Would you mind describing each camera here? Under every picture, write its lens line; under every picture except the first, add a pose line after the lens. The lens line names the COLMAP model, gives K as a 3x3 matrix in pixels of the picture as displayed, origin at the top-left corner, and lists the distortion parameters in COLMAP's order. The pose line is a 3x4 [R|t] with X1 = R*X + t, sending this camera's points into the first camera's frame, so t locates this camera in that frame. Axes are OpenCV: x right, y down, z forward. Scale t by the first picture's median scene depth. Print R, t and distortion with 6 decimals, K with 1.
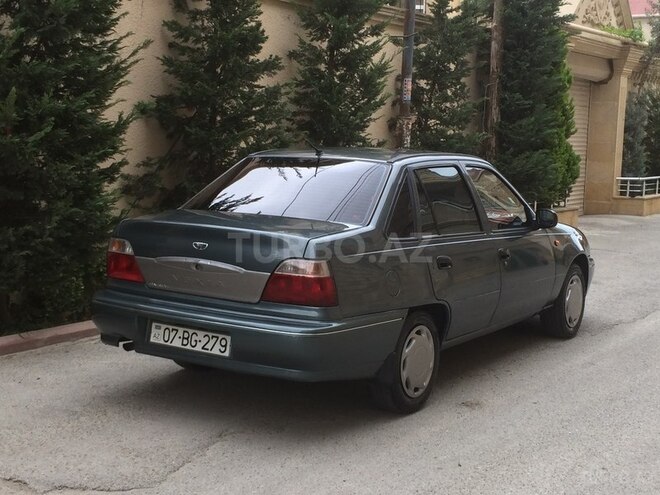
lens RADIAL K [[1039.4, 0, 331.2], [0, 1039.4, 244.1], [0, 0, 1]] dist [0.052744, 0.000000]
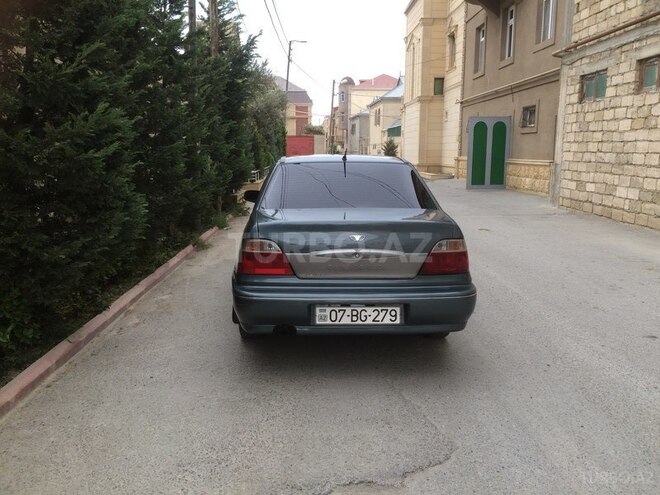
lens RADIAL K [[575.5, 0, 332.0], [0, 575.5, 225.0], [0, 0, 1]] dist [0.056965, -0.039849]
pose [[0.808441, -0.101784, 0.579709, -0.544938], [0.085279, 0.994797, 0.055737, -0.055126], [-0.582366, 0.004377, 0.812915, 0.468813]]
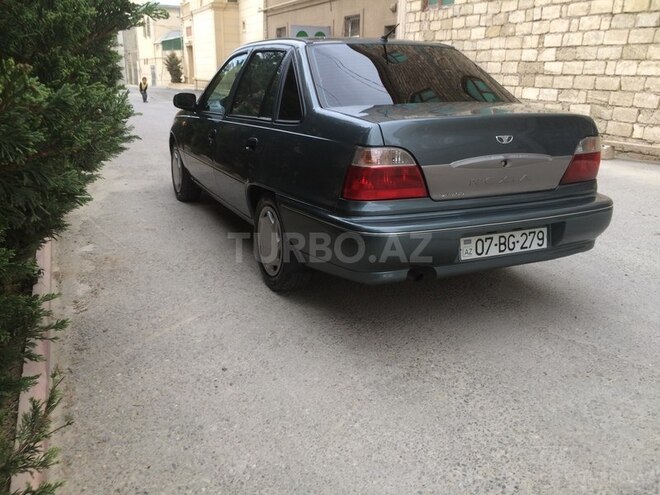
lens RADIAL K [[575.5, 0, 325.9], [0, 575.5, 233.4], [0, 0, 1]] dist [0.056965, -0.039849]
pose [[0.515470, -0.252205, 0.818952, -0.639399], [0.099228, 0.966846, 0.235294, -0.054154], [-0.851143, -0.040024, 0.523406, 0.870664]]
